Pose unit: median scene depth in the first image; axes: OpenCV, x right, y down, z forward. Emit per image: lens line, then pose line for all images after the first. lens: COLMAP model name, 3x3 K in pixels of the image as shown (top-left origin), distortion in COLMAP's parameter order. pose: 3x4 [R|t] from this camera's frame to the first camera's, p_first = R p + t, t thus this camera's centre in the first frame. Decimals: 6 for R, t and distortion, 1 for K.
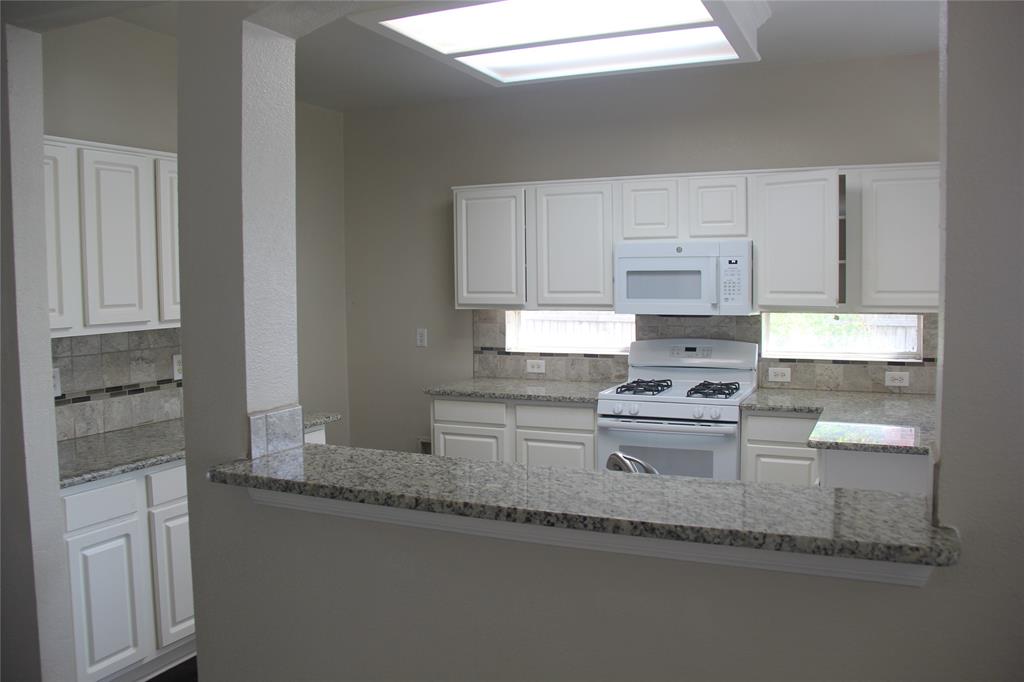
lens RADIAL K [[846.2, 0, 512.0], [0, 846.2, 341.0], [0, 0, 1]] dist [-0.179503, 0.122452]
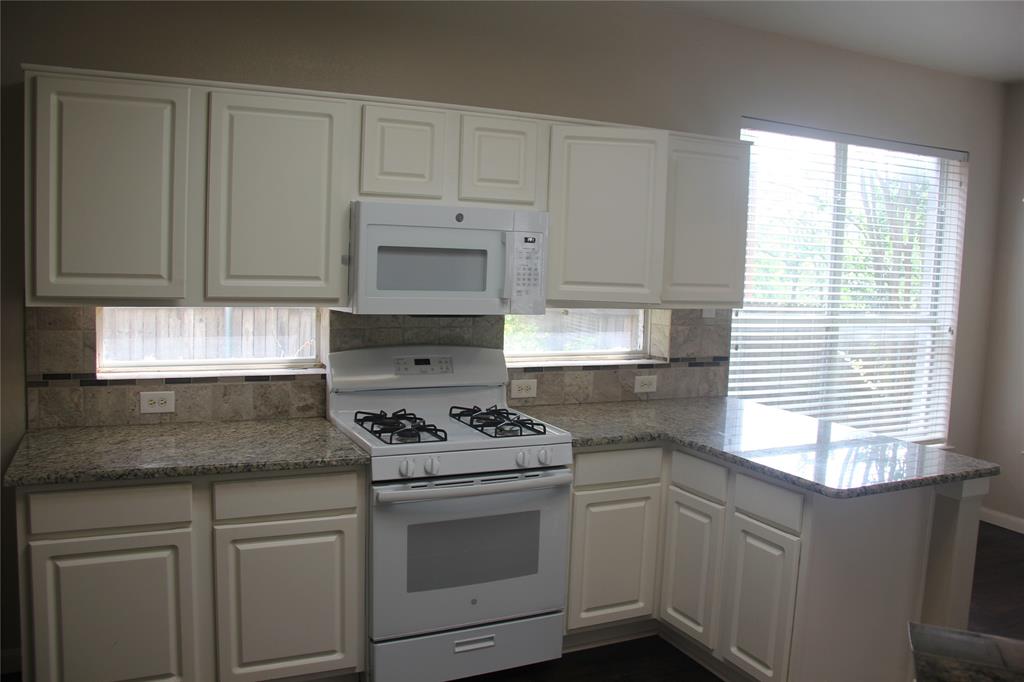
lens RADIAL K [[846.2, 0, 512.0], [0, 846.2, 341.0], [0, 0, 1]] dist [-0.179503, 0.122452]
pose [[0.639592, -0.043669, 0.767473, -0.278128], [0.014537, 0.998894, 0.044722, -0.037900], [-0.768577, -0.017447, 0.639519, 0.508328]]
